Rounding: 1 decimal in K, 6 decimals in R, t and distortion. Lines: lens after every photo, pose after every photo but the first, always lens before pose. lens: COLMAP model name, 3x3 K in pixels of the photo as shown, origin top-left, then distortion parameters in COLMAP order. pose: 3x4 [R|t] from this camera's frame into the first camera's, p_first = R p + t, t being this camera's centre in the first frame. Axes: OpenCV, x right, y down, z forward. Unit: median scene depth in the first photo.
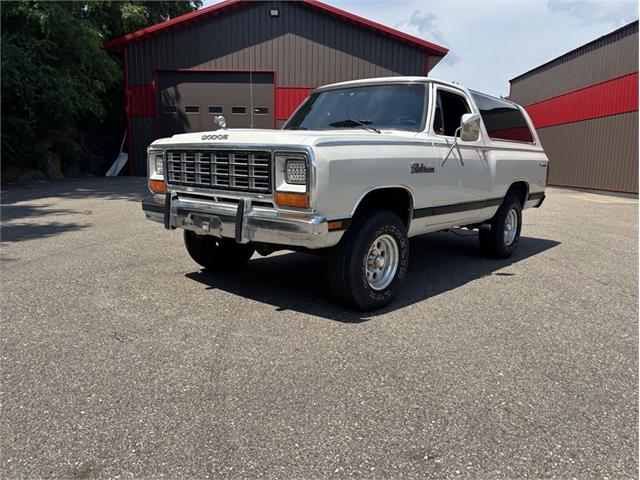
lens RADIAL K [[483.4, 0, 318.7], [0, 483.4, 240.5], [0, 0, 1]] dist [0.050525, -0.060121]
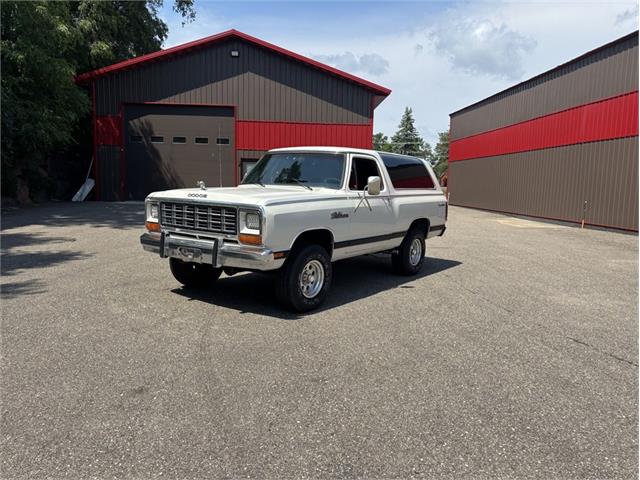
lens RADIAL K [[483.4, 0, 319.2], [0, 483.4, 235.4], [0, 0, 1]] dist [0.050525, -0.060121]
pose [[0.996527, -0.003723, 0.083183, 0.027137], [0.007786, 0.998789, -0.048572, -0.014495], [-0.082902, 0.049051, 0.995350, -0.427154]]
